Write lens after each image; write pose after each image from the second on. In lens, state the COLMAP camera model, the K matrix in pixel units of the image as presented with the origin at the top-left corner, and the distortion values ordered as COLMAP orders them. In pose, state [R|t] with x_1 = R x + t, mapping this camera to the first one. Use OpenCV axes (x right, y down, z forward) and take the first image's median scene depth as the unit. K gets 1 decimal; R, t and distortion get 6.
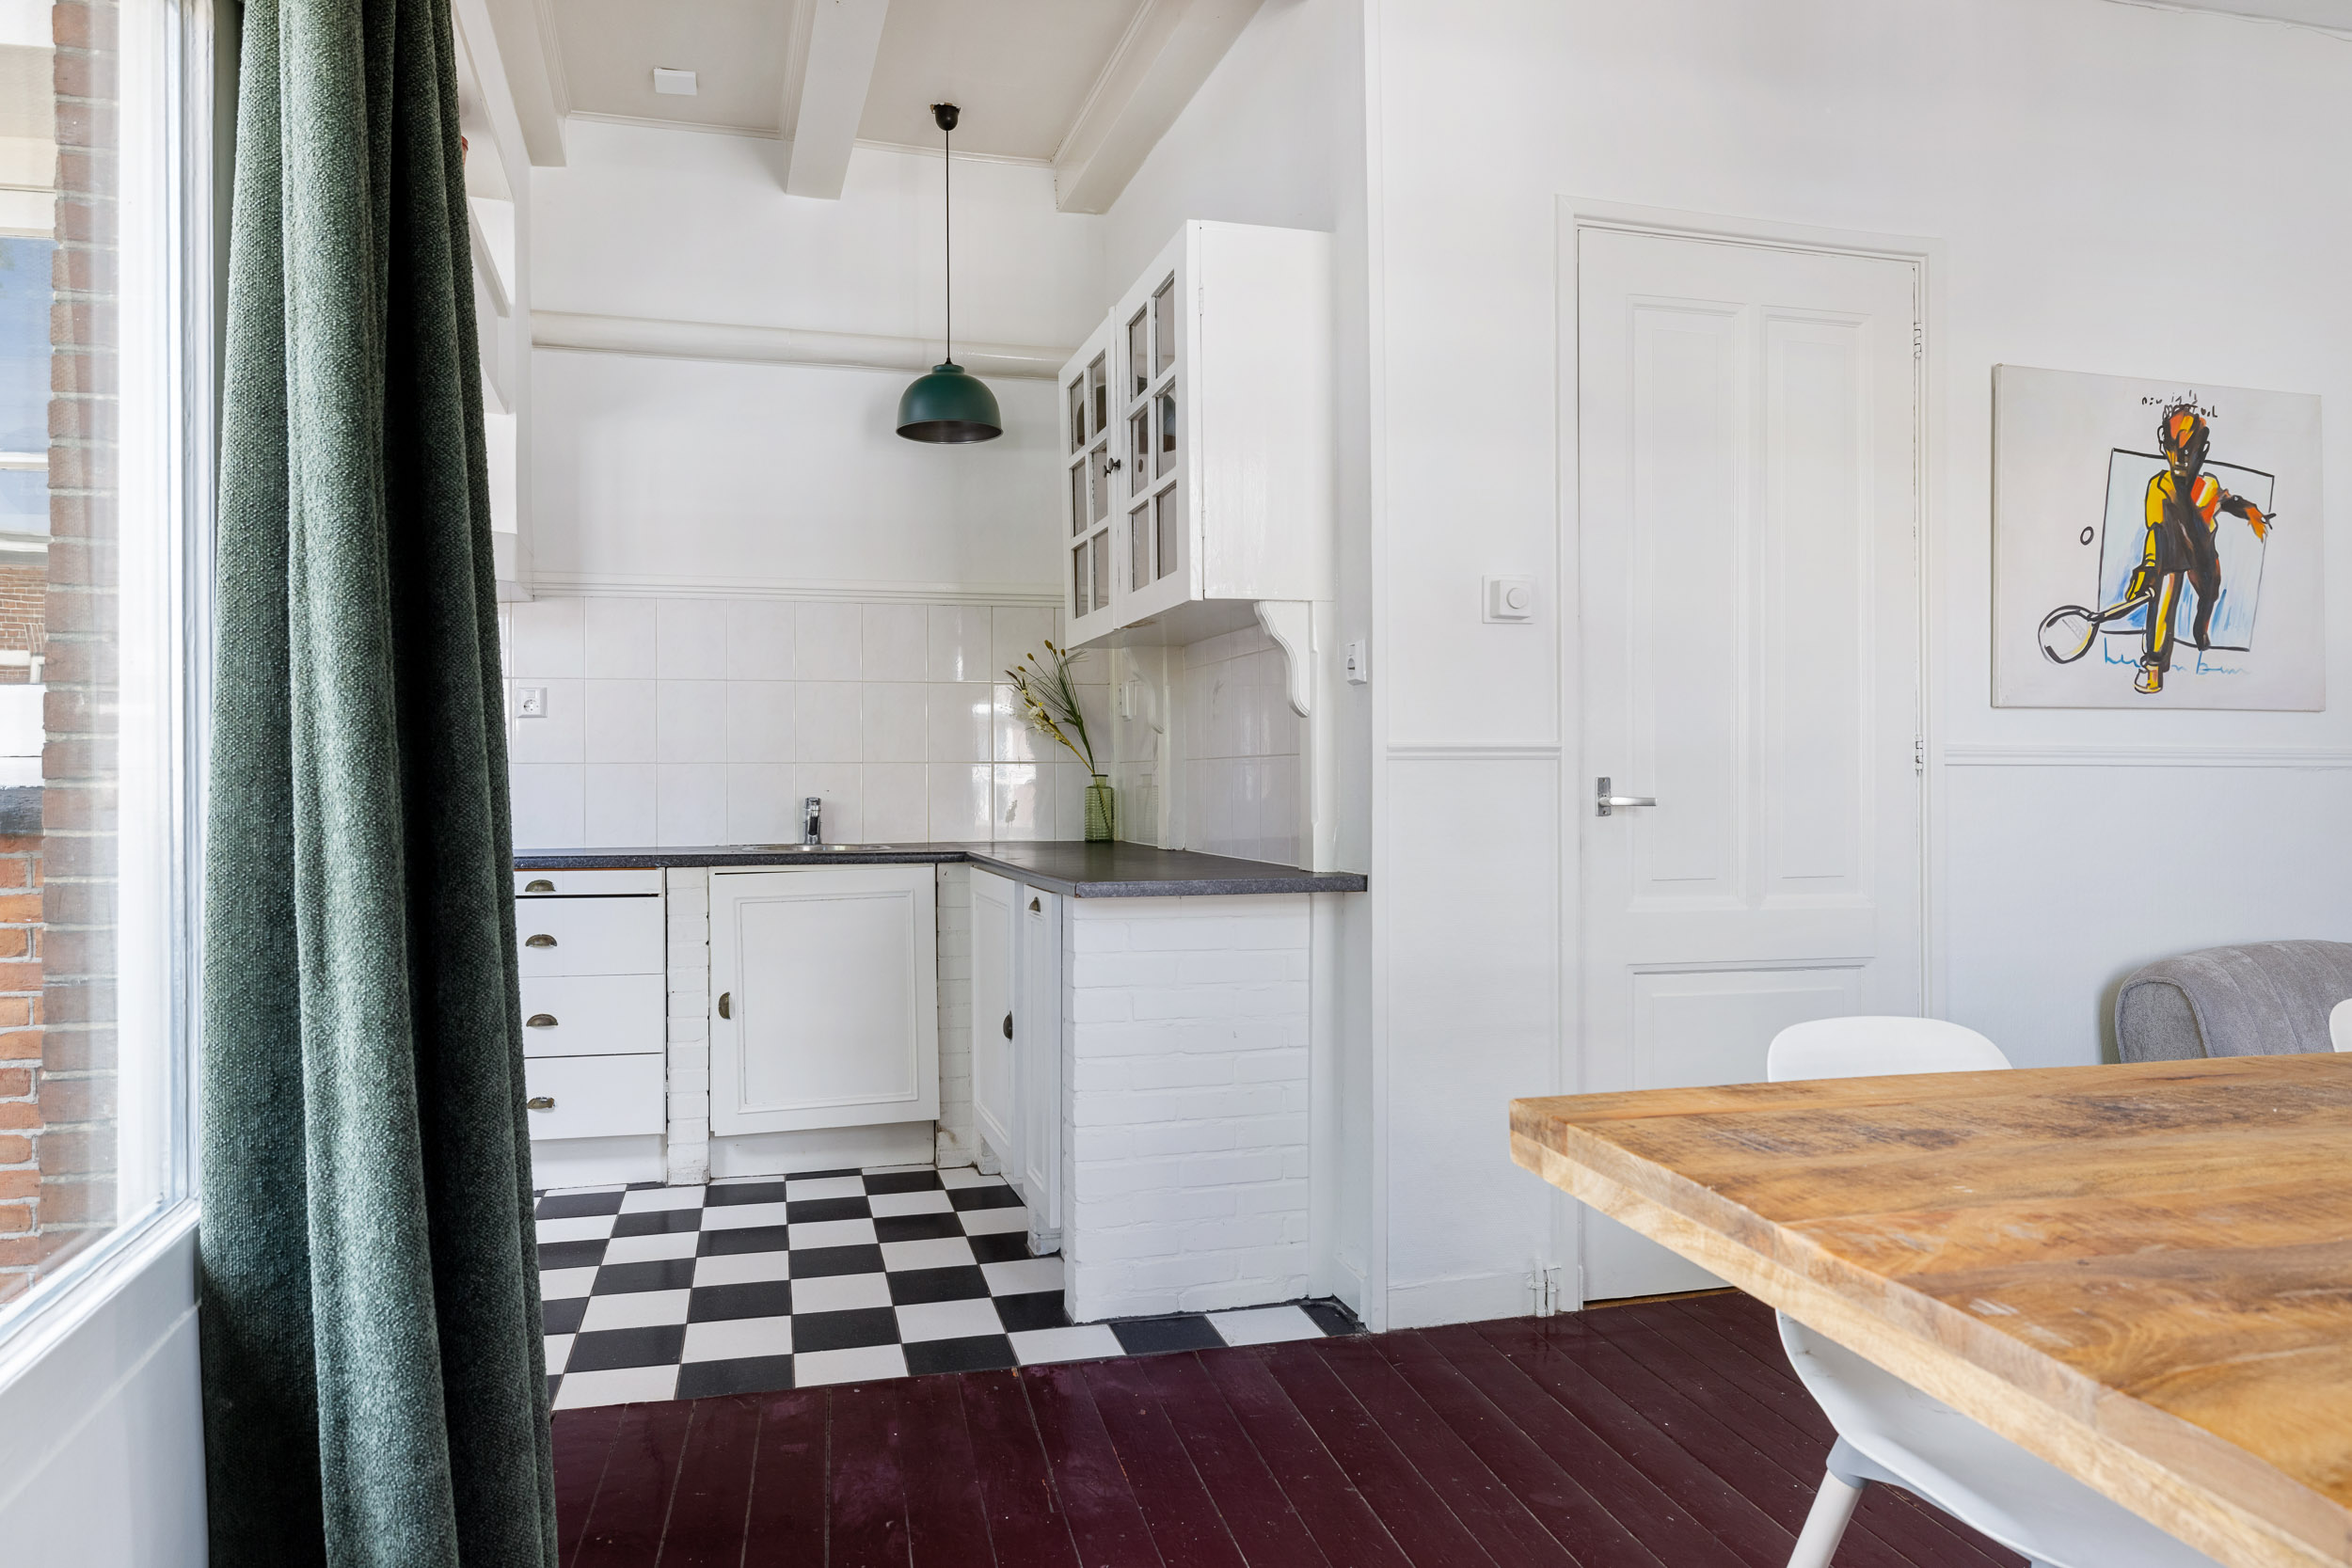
lens RADIAL K [[1477.6, 0, 1176.3], [0, 1477.6, 762.9], [0, 0, 1]] dist [0.009638, 0.000542]
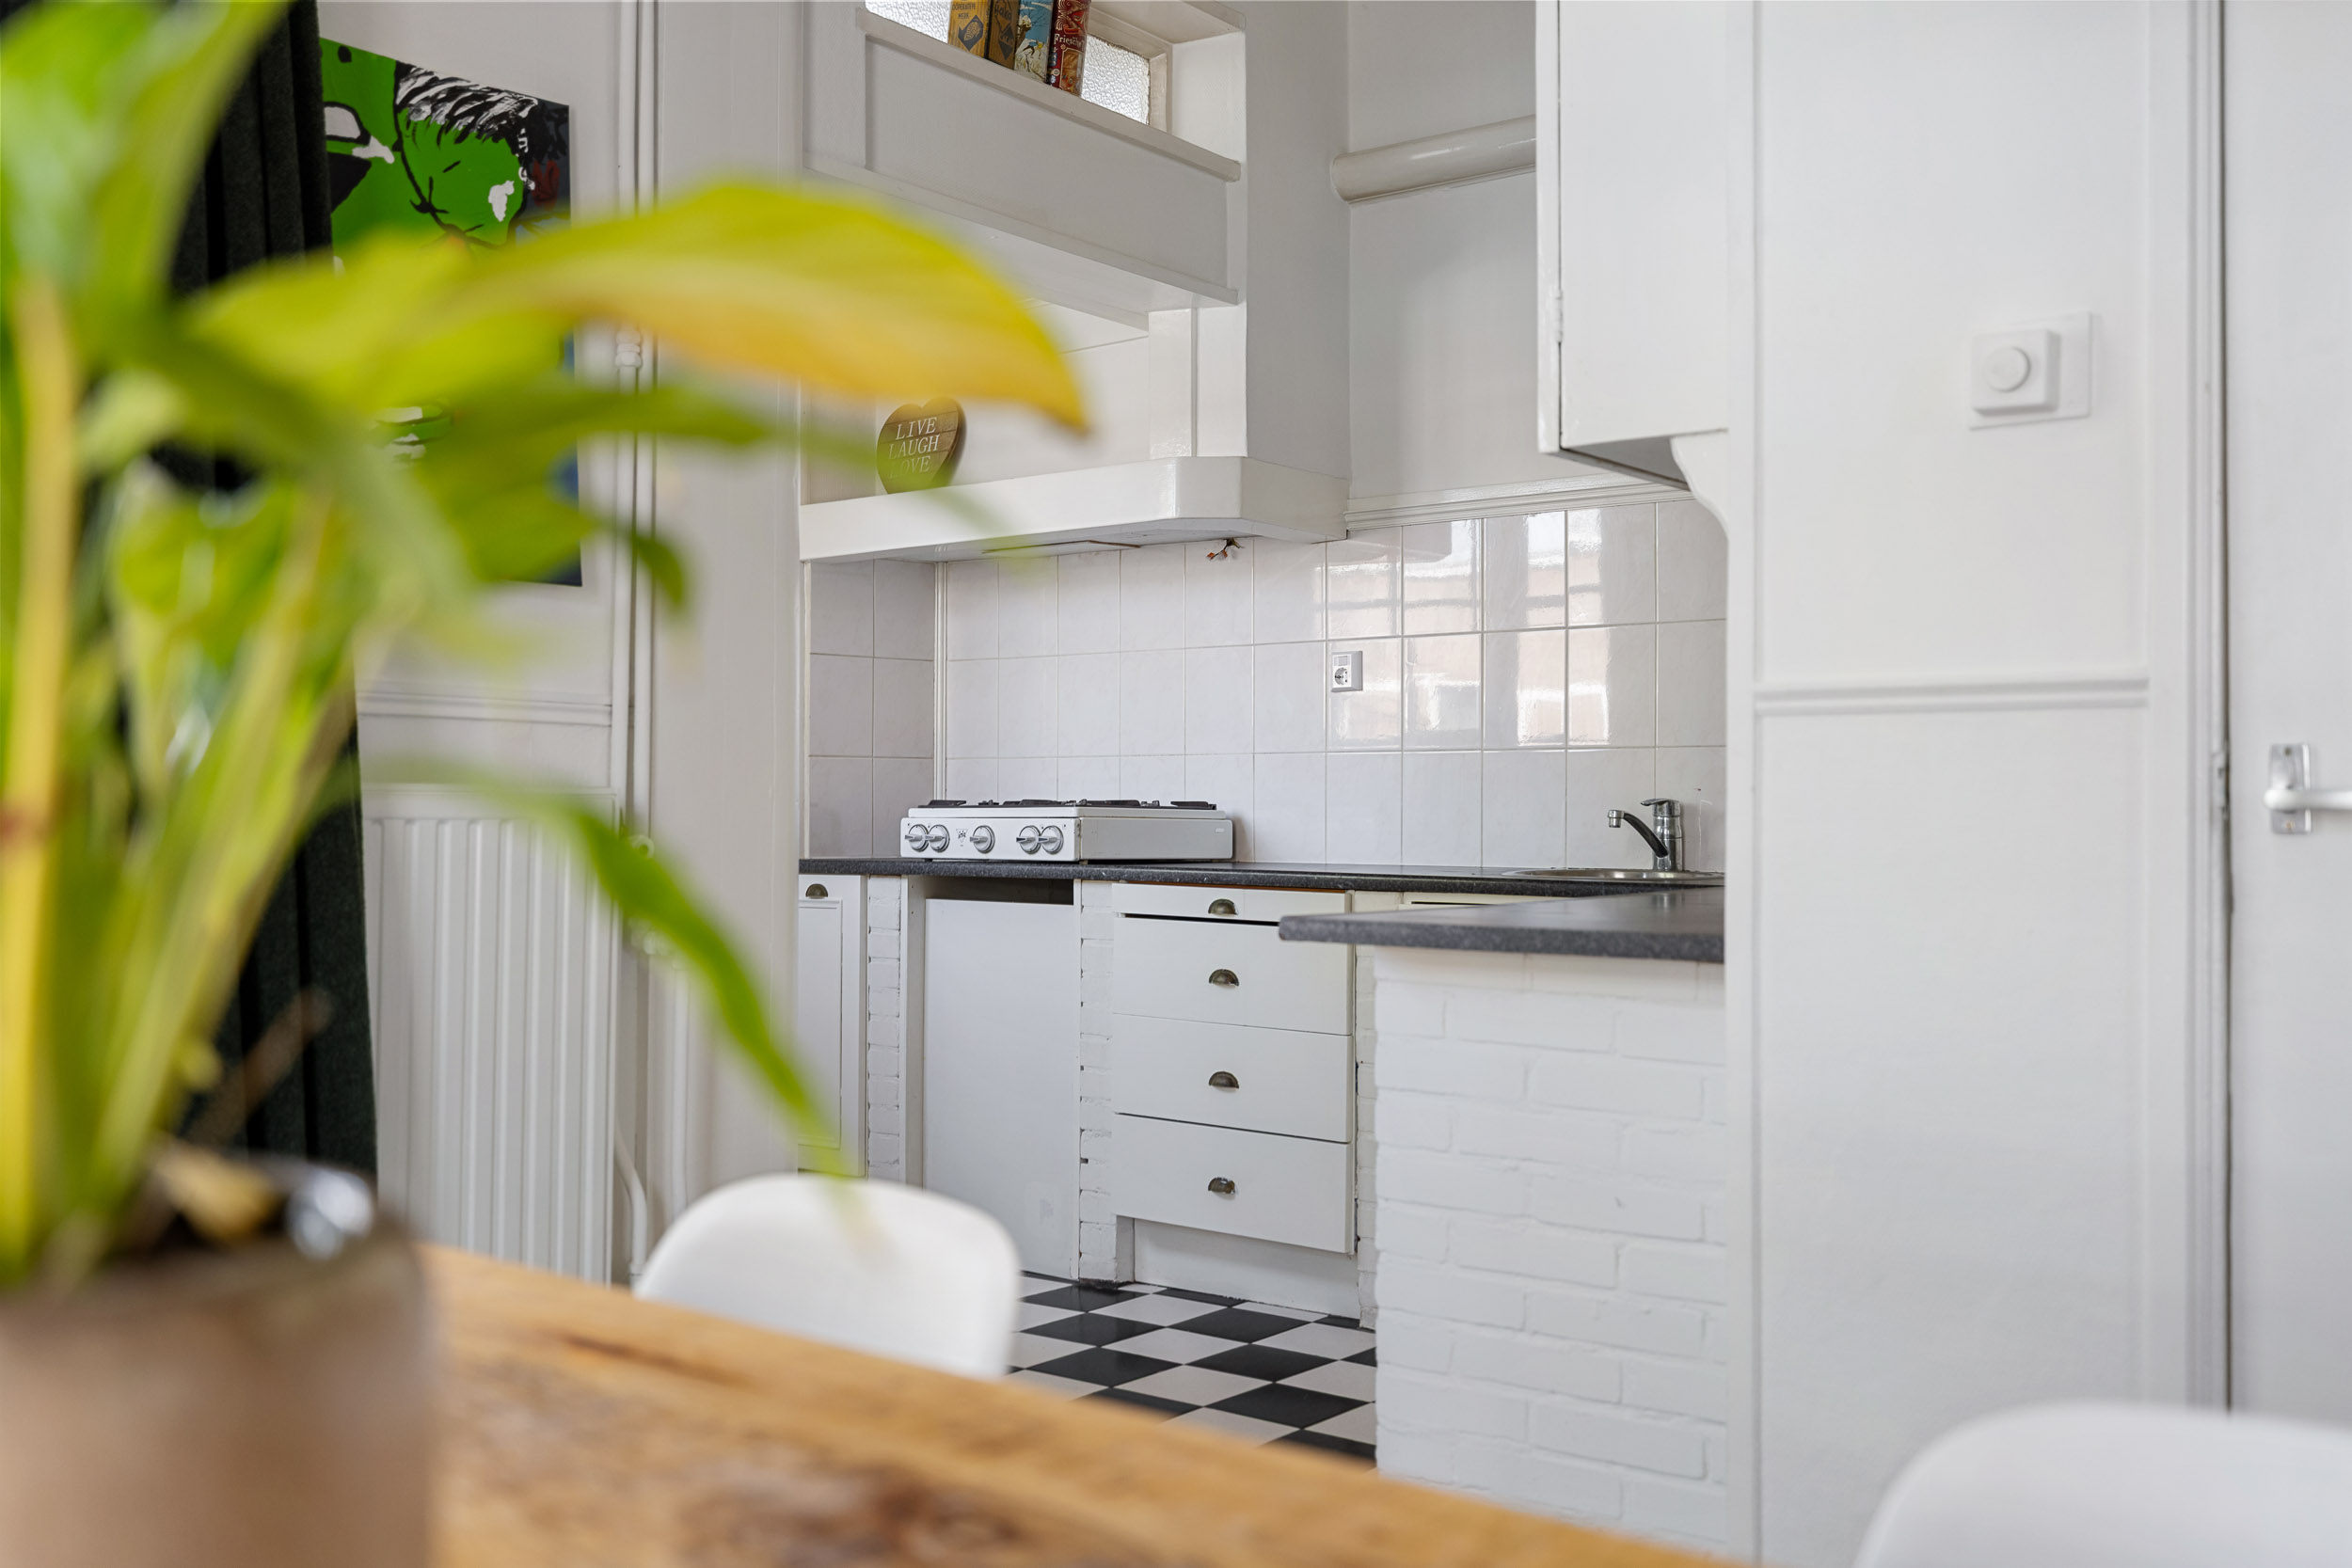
lens RADIAL K [[2259.5, 0, 1170.1], [0, 2259.5, 791.2], [0, 0, 1]] dist [0.022591, 0.000000]
pose [[0.592390, 0.000312, -0.805651, 0.616943], [0.009871, 0.999922, 0.007646, 0.014757], [0.805591, -0.012482, 0.592341, 0.323931]]
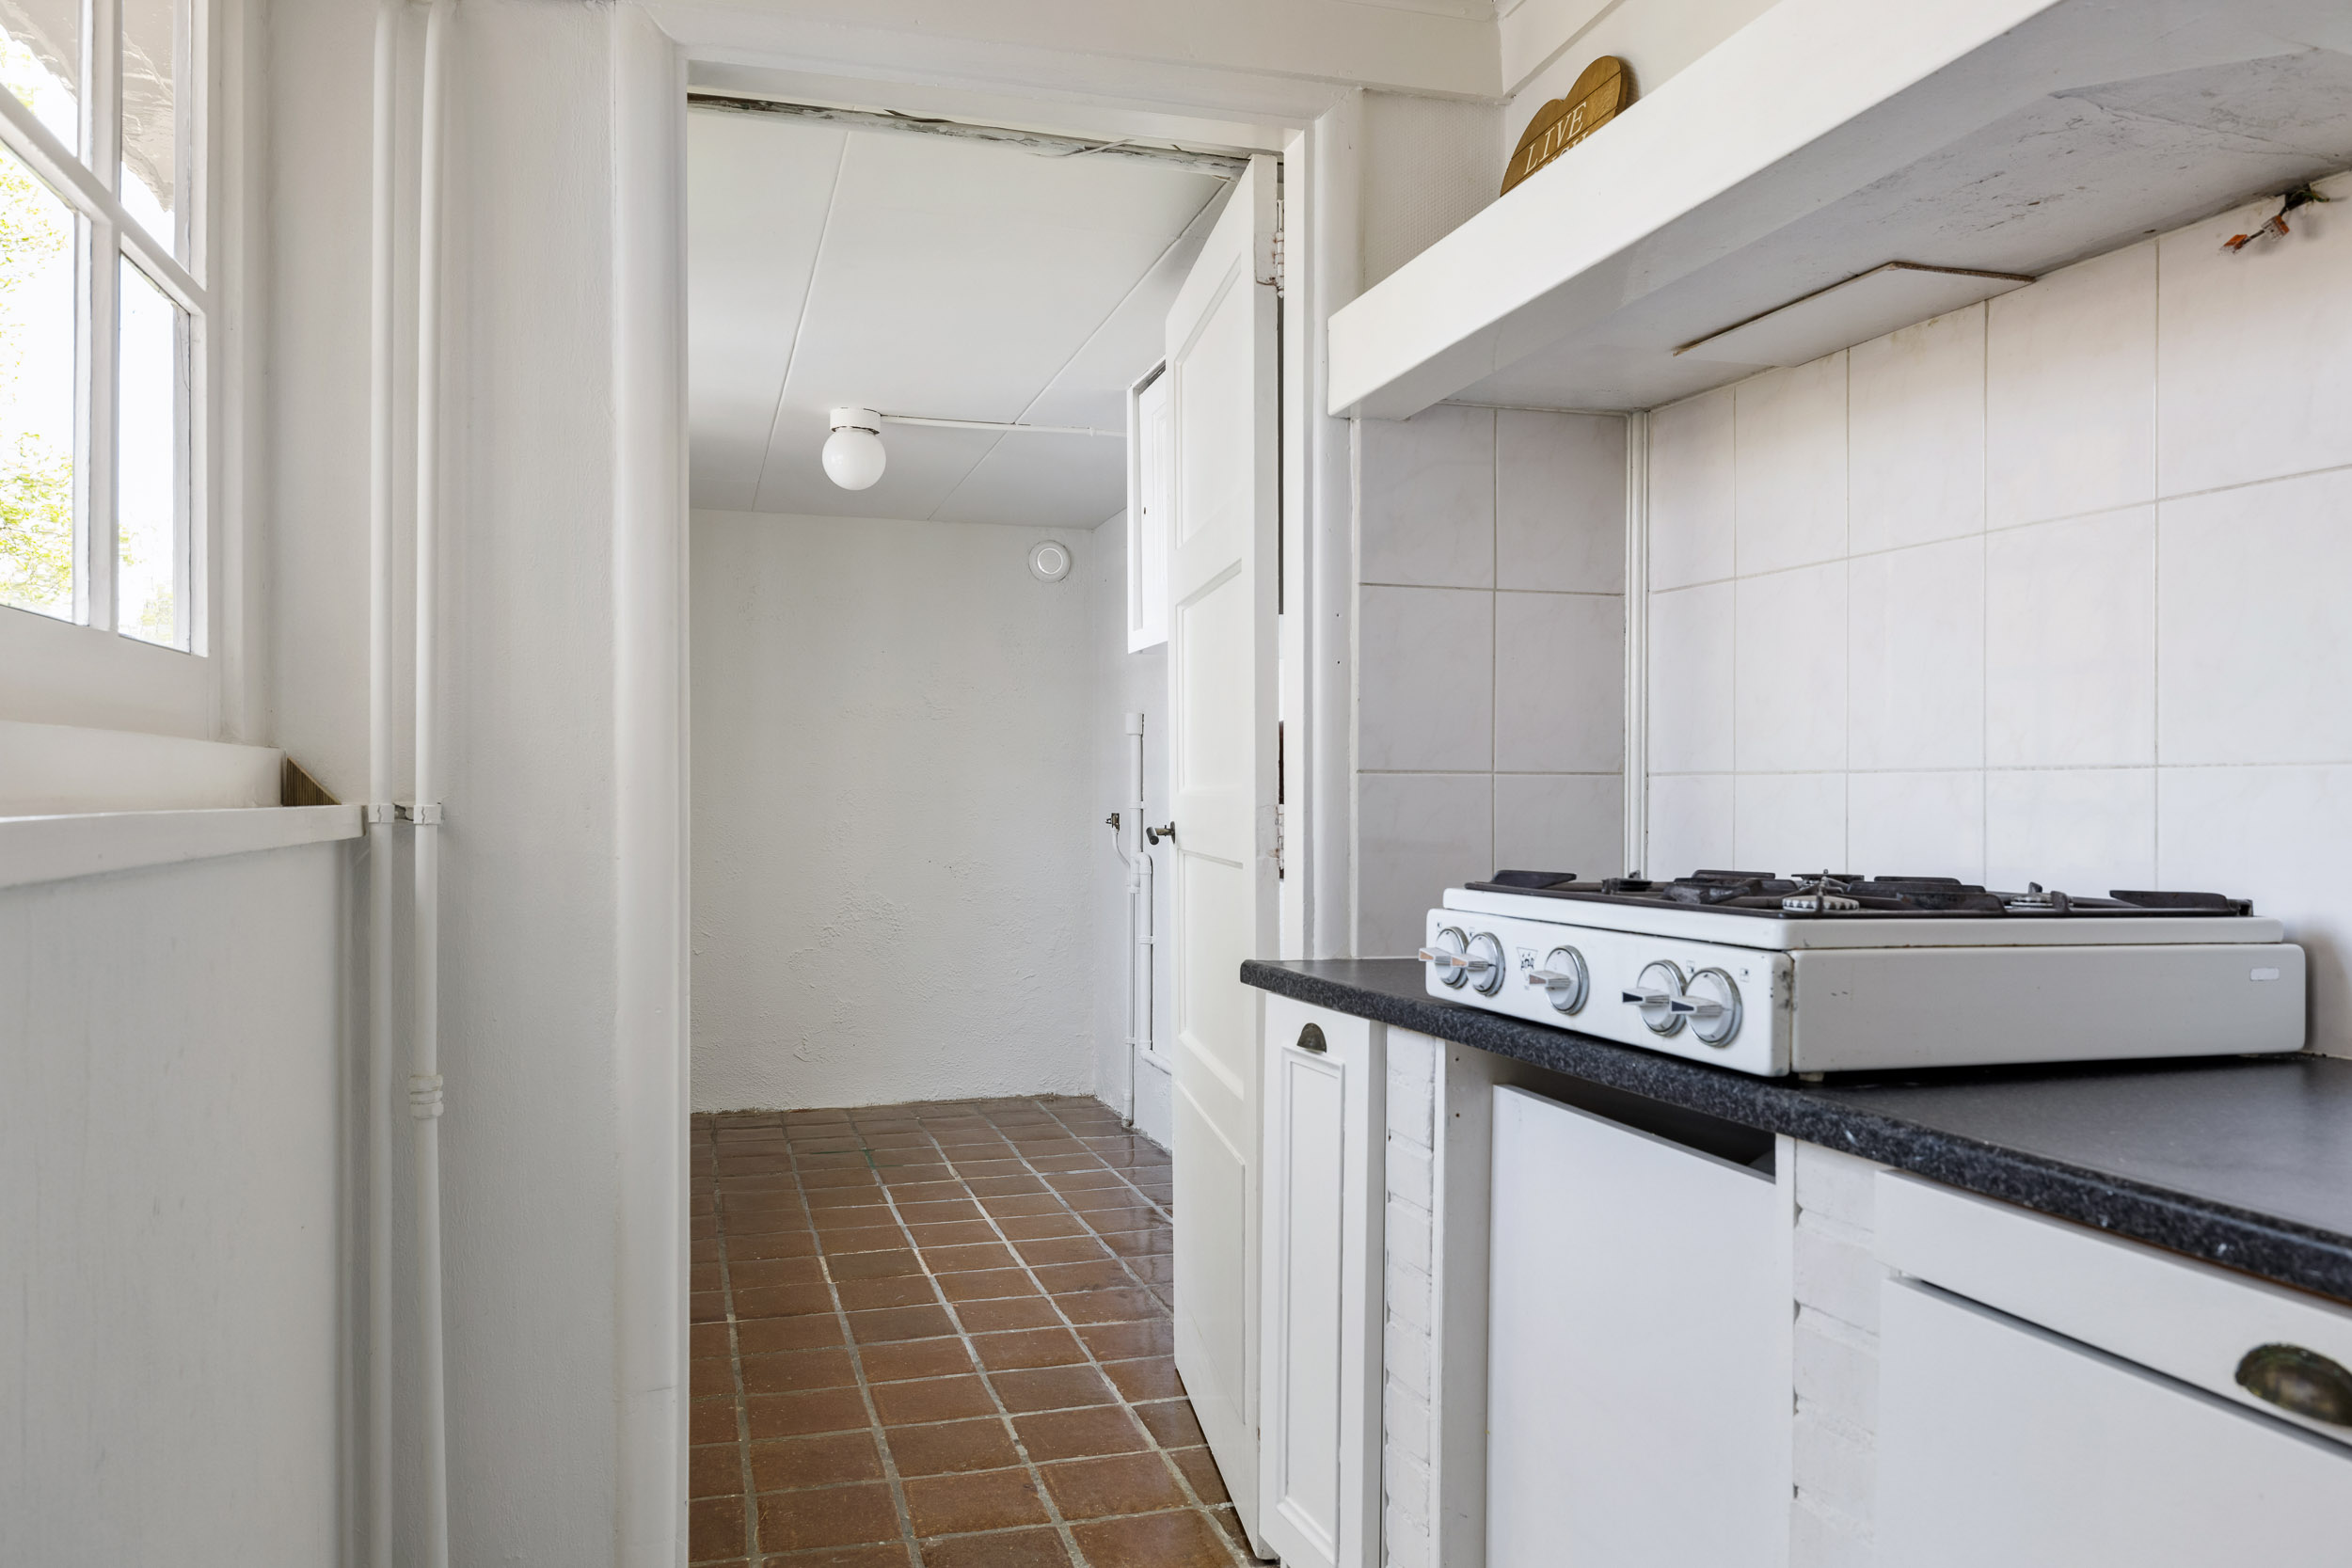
lens RADIAL K [[1633.3, 0, 1178.2], [0, 1633.3, 786.7], [0, 0, 1]] dist [0.002644, 0.001547]
pose [[0.085152, 0.000283, -0.996368, -0.269388], [0.011652, 0.999931, 0.001280, 0.002832], [0.996300, -0.011719, 0.085143, 0.996337]]
